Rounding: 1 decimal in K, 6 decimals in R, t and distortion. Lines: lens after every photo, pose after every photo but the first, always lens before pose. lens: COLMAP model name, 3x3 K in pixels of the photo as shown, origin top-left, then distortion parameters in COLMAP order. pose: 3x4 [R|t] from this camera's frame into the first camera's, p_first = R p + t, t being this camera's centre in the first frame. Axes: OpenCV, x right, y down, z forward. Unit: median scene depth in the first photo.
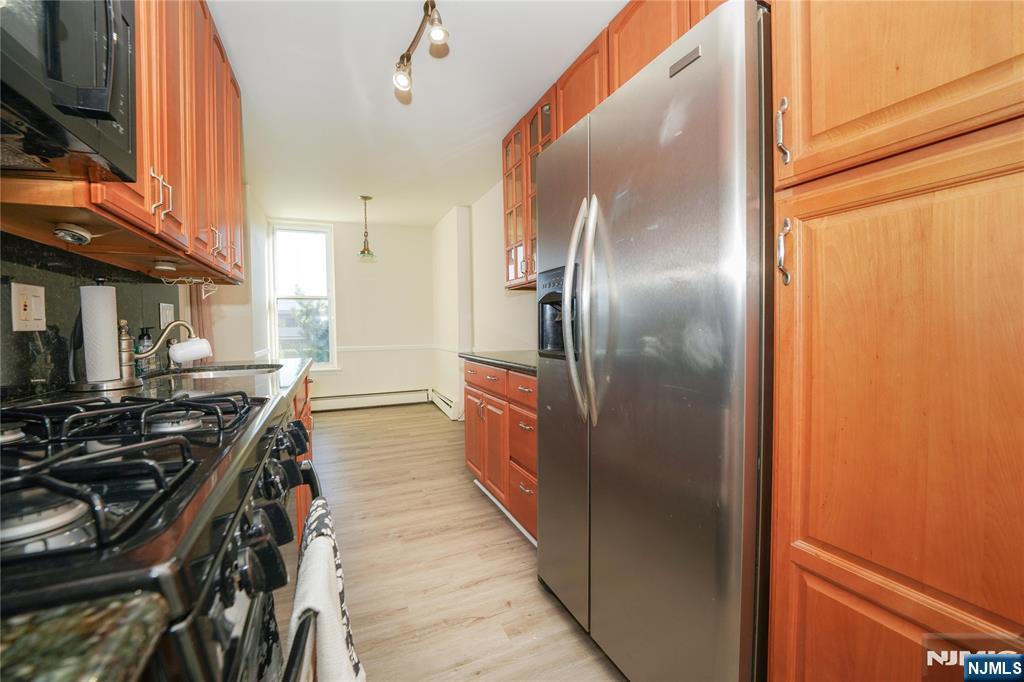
lens RADIAL K [[413.8, 0, 514.4], [0, 413.8, 340.0], [0, 0, 1]] dist [-0.027521, 0.002836]
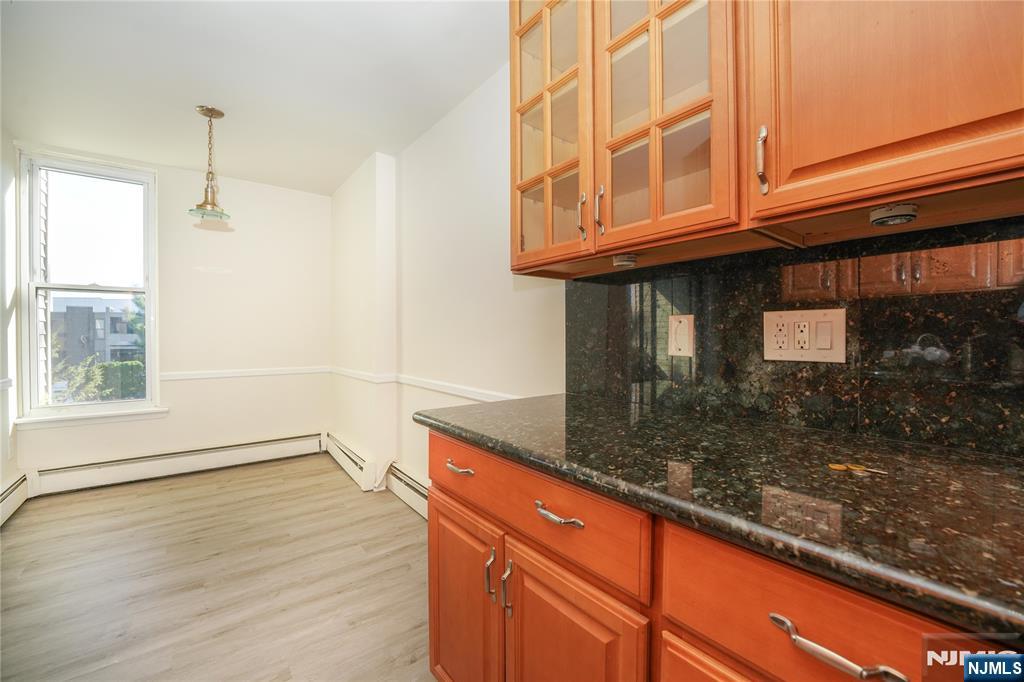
lens RADIAL K [[413.8, 0, 514.4], [0, 413.8, 340.0], [0, 0, 1]] dist [-0.027521, 0.002836]
pose [[0.969686, 0.010246, 0.244139, -0.108415], [-0.004589, 0.999708, -0.023730, -0.027138], [-0.244311, 0.021891, 0.969450, 0.435644]]
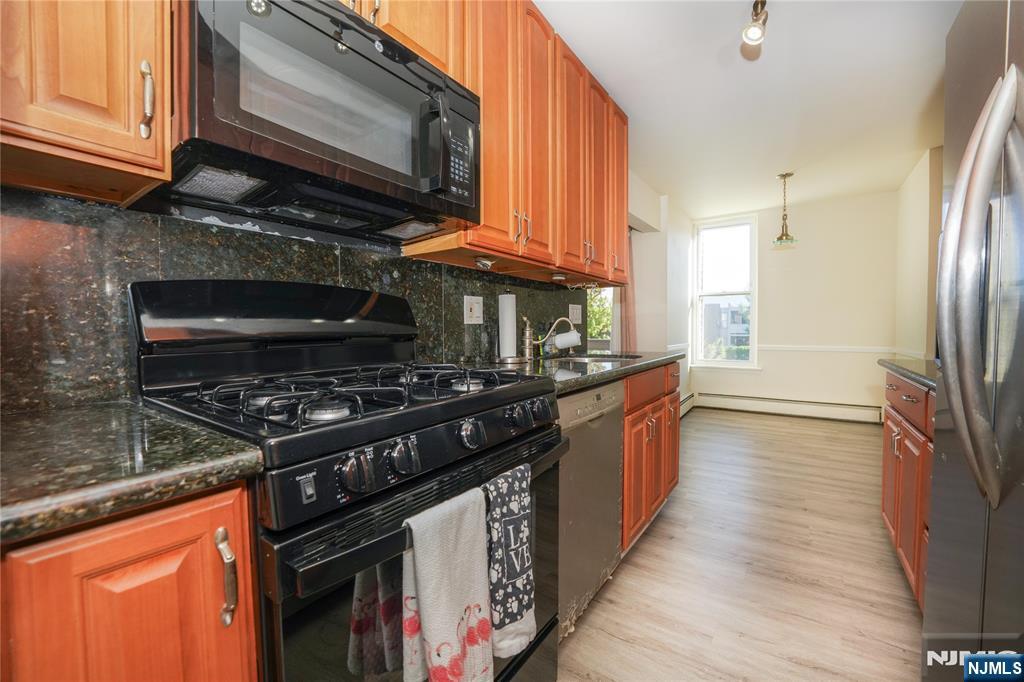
lens RADIAL K [[413.8, 0, 514.4], [0, 413.8, 340.0], [0, 0, 1]] dist [-0.027521, 0.002836]
pose [[0.520059, 0.036514, -0.853349, 0.106651], [-0.029388, 0.999259, 0.024847, -0.000853], [0.853625, 0.012156, 0.520747, 0.071369]]
